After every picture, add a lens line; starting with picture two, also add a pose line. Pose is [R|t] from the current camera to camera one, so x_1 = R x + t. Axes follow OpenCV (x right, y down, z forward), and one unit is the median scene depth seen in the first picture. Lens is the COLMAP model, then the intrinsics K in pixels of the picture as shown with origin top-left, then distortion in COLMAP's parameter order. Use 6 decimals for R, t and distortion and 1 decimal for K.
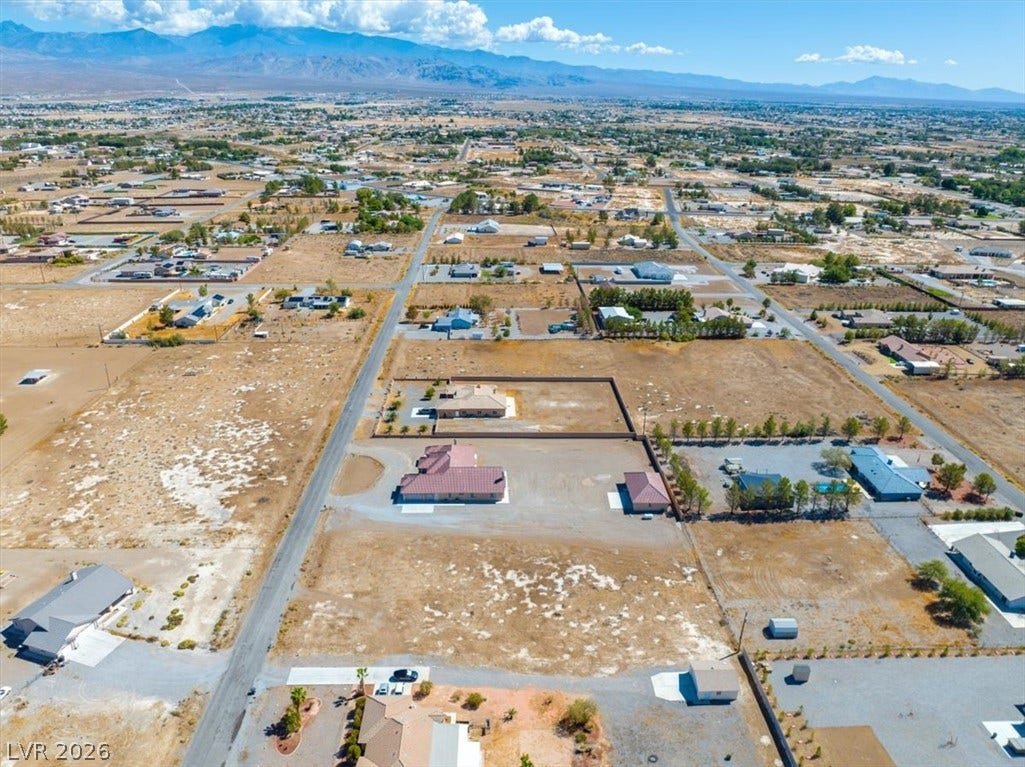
lens RADIAL K [[727.6, 0, 506.6], [0, 727.6, 387.1], [0, 0, 1]] dist [-0.038193, 0.002609]
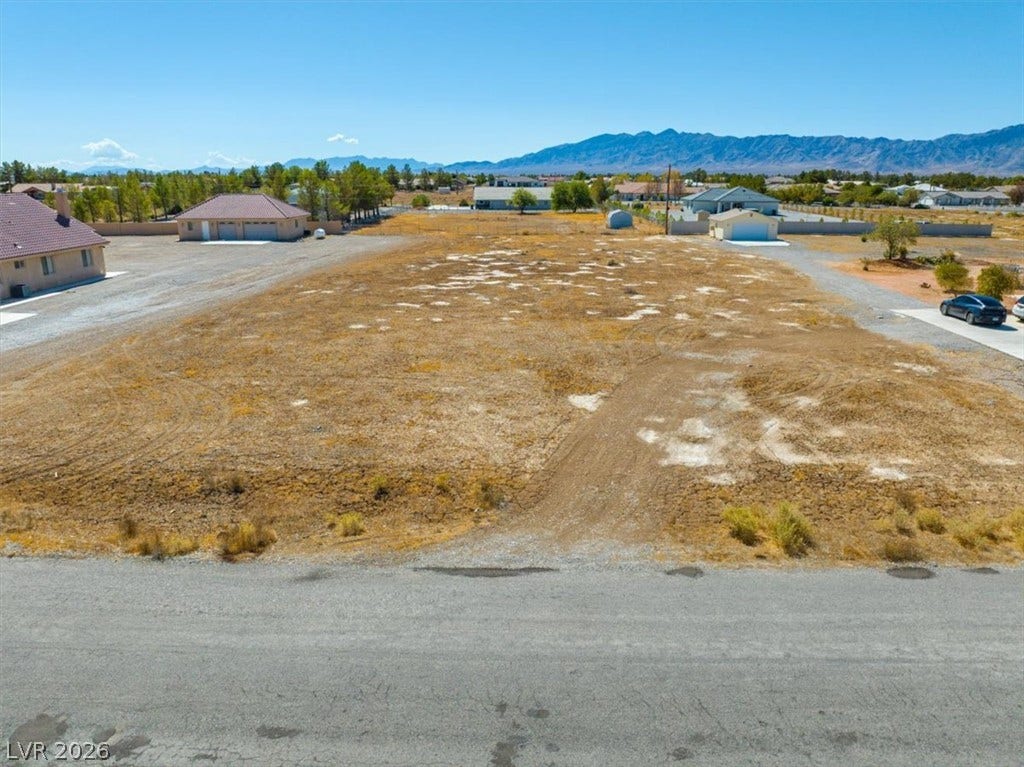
lens RADIAL K [[722.5, 0, 510.4], [0, 722.5, 384.7], [0, 0, 1]] dist [-0.045249, 0.014277]
pose [[0.034944, -0.289233, 0.956621, -0.374865], [0.378135, 0.889869, 0.255239, 0.220132], [-0.925091, 0.352813, 0.140464, 0.944588]]
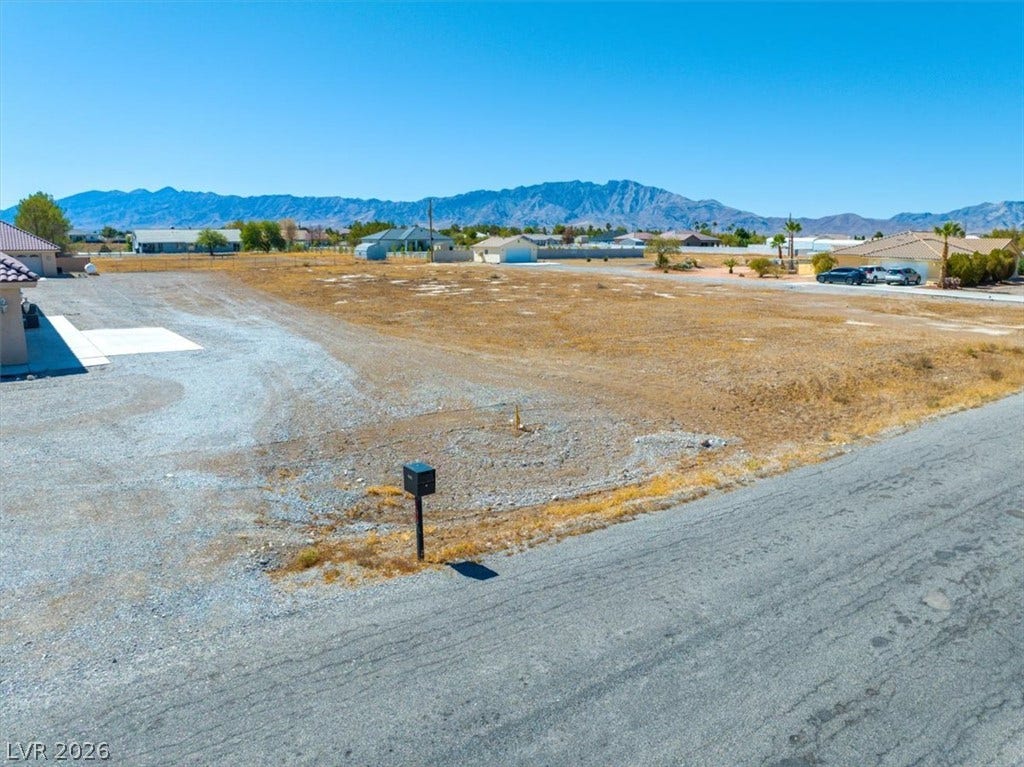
lens RADIAL K [[722.5, 0, 509.5], [0, 722.5, 381.6], [0, 0, 1]] dist [-0.045249, 0.014277]
pose [[-0.570515, -0.175353, 0.802349, -0.338928], [0.303318, 0.862886, 0.404260, 0.158164], [-0.763224, 0.474004, -0.439101, 1.159991]]
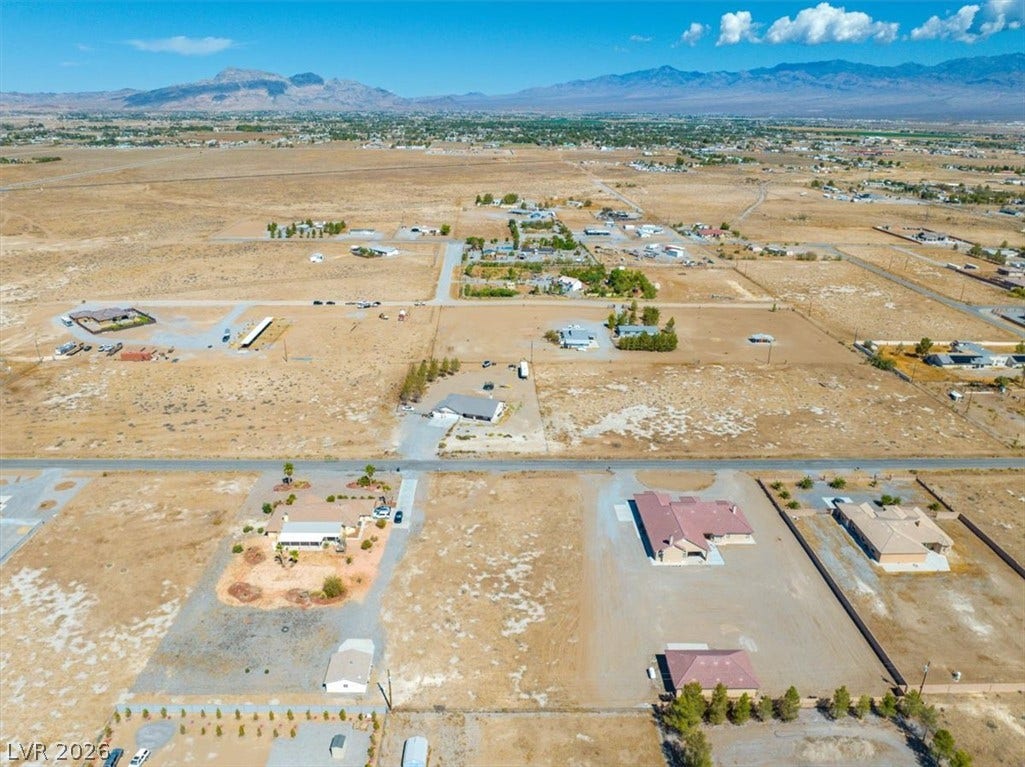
lens RADIAL K [[727.6, 0, 506.1], [0, 727.6, 388.4], [0, 0, 1]] dist [-0.038193, 0.002609]
pose [[0.001874, 0.353153, -0.935564, 0.882780], [-0.391078, 0.861313, 0.324342, -0.285303], [0.920356, 0.365270, 0.139724, 0.738081]]
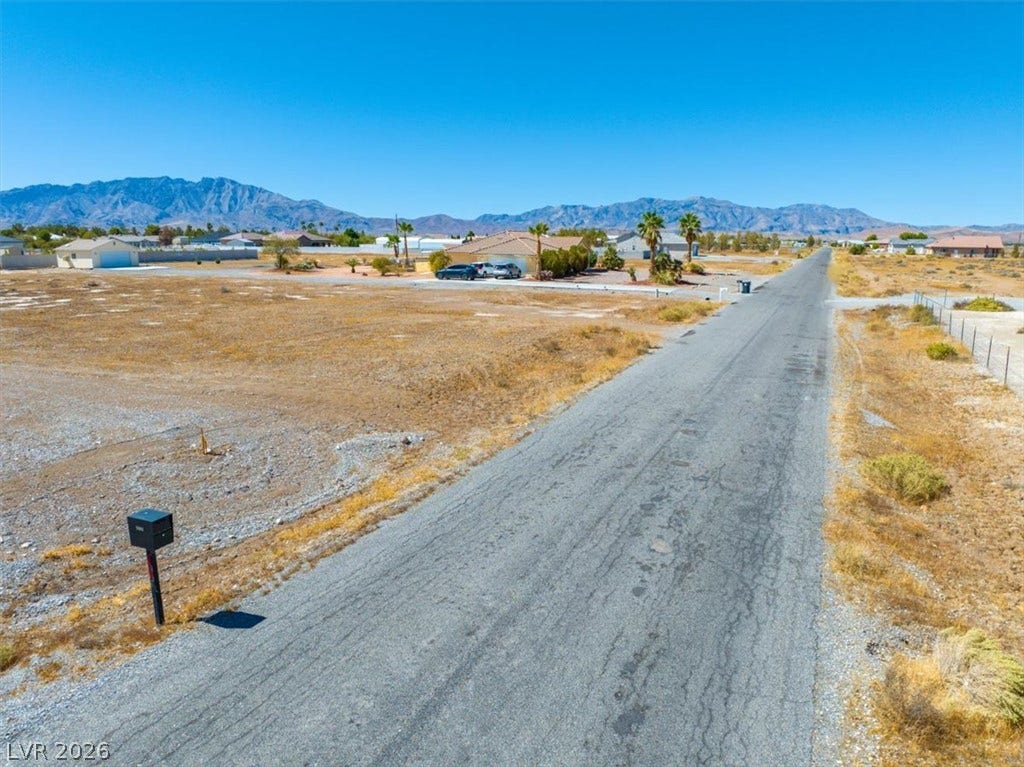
lens RADIAL K [[722.5, 0, 509.5], [0, 722.5, 378.7], [0, 0, 1]] dist [-0.045249, 0.014277]
pose [[-0.905786, -0.096842, 0.412520, -0.329911], [0.146894, 0.841400, 0.520065, 0.156016], [-0.397459, 0.531664, -0.747903, 1.165122]]
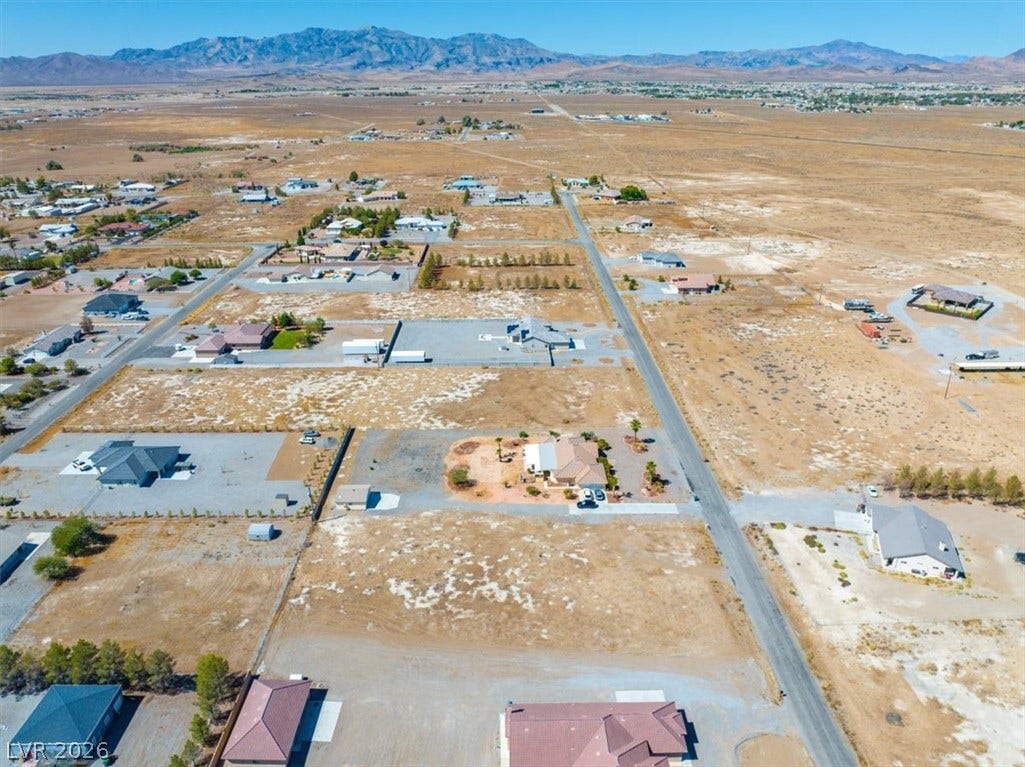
lens RADIAL K [[723.2, 0, 509.7], [0, 723.2, 396.7], [0, 0, 1]] dist [-0.045249, 0.014277]
pose [[-0.999899, -0.011278, 0.008676, -0.008628], [-0.001372, 0.683304, 0.730133, -0.557597], [-0.014163, 0.730047, -0.683250, 1.426743]]
